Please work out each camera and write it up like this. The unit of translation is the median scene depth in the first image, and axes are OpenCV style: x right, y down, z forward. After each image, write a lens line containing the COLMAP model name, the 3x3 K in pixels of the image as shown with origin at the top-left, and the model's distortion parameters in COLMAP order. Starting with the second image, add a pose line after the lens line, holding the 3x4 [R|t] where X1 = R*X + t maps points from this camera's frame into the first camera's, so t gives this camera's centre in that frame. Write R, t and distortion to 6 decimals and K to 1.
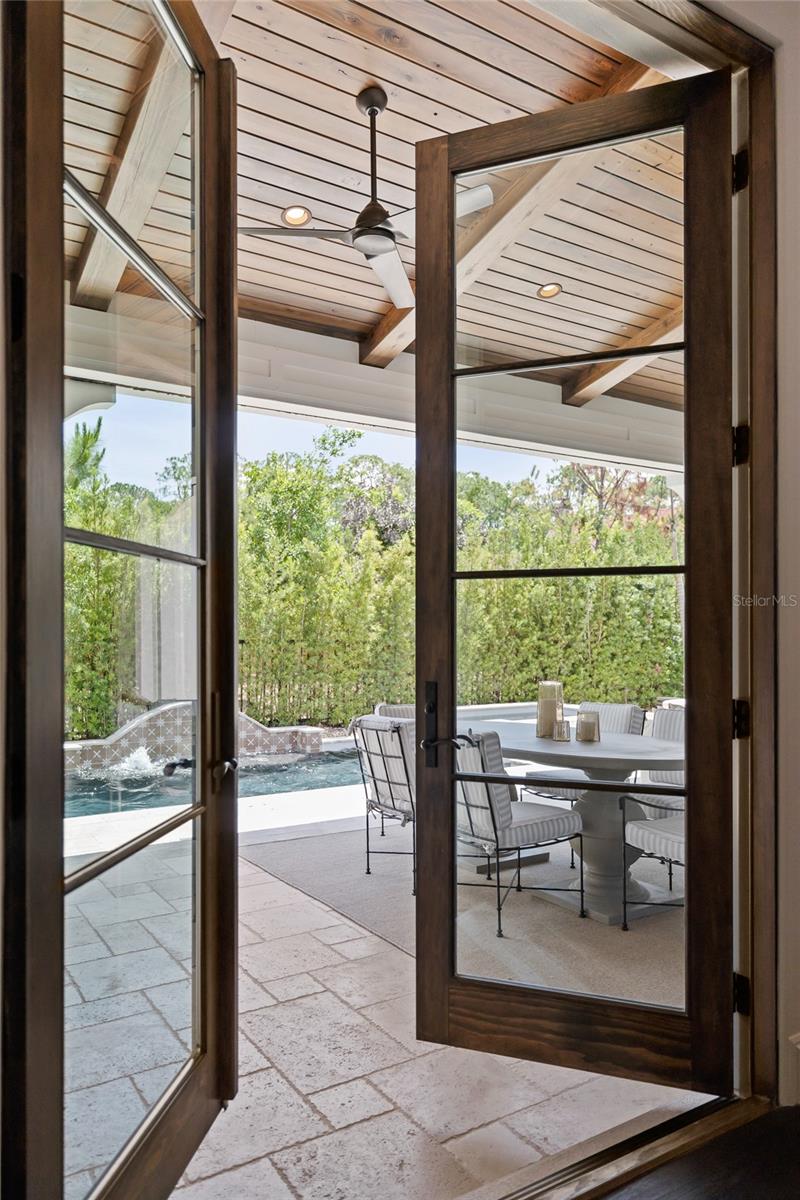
lens RADIAL K [[834.1, 0, 404.1], [0, 834.1, 605.9], [0, 0, 1]] dist [-0.014421, -0.003102]
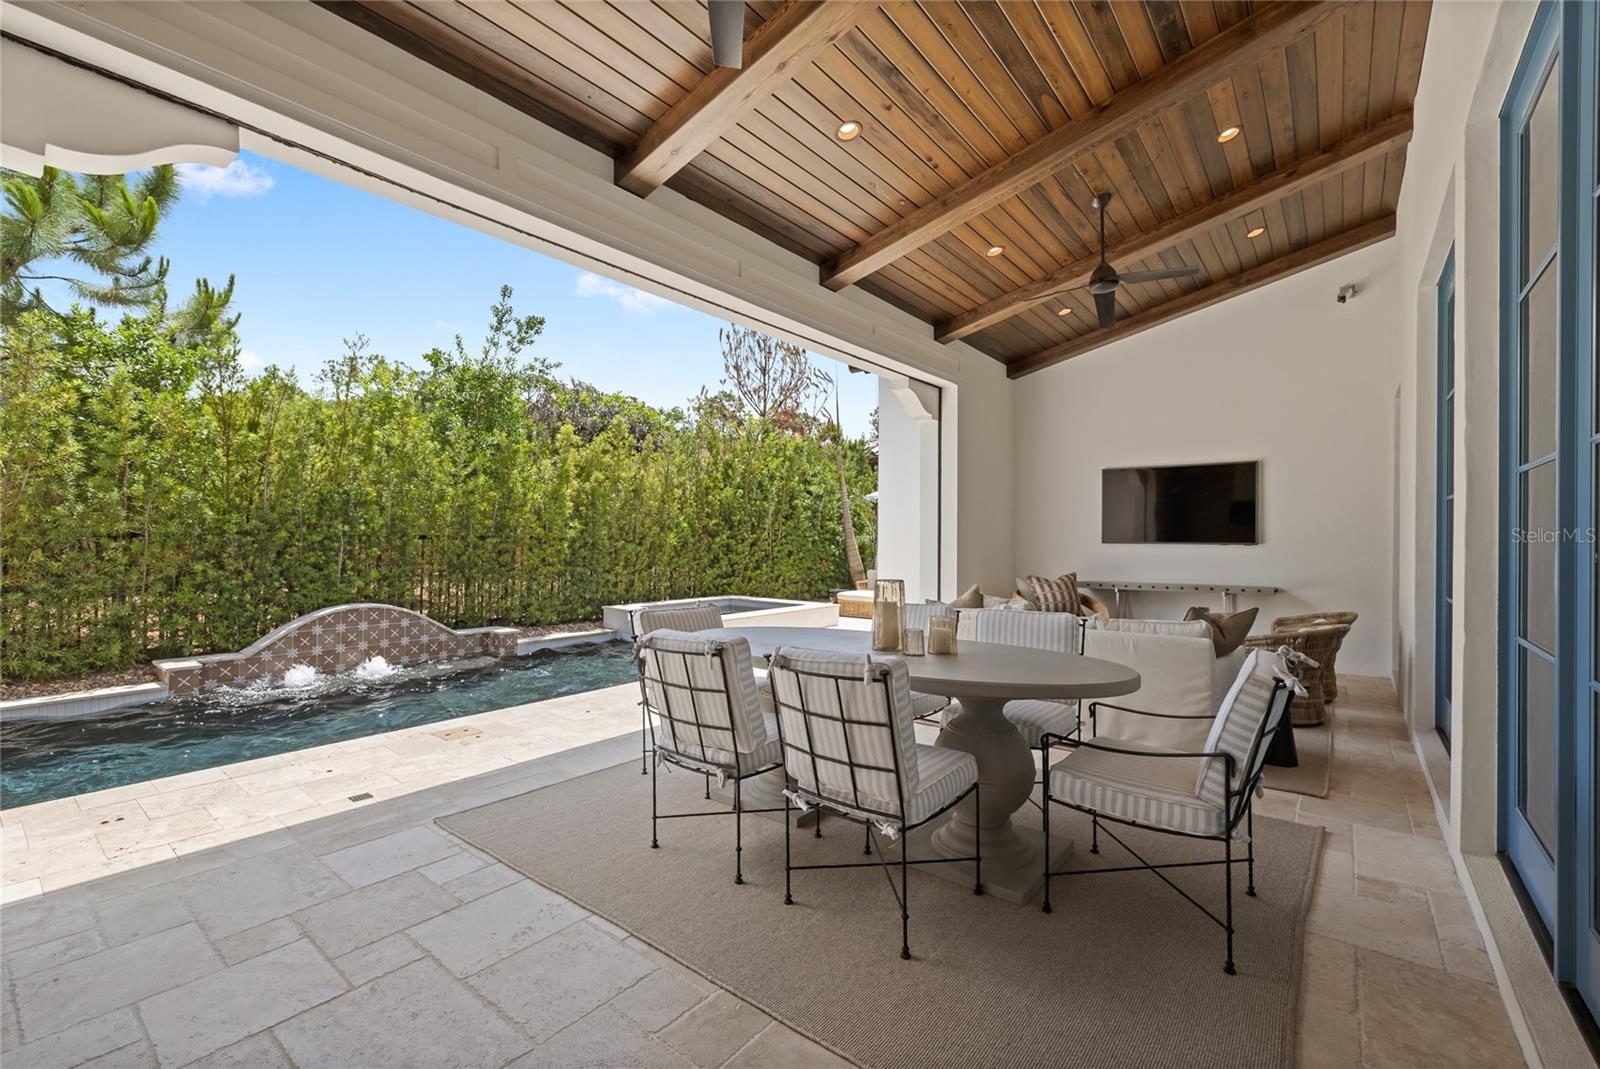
lens RADIAL K [[688.3, 0, 806.9], [0, 688.3, 530.0], [0, 0, 1]] dist [-0.001429, 0.000992]
pose [[0.944106, 0.011644, 0.329435, -0.047096], [-0.019762, 0.999578, 0.021304, 0.011387], [-0.329048, -0.026624, 0.943938, 0.156417]]
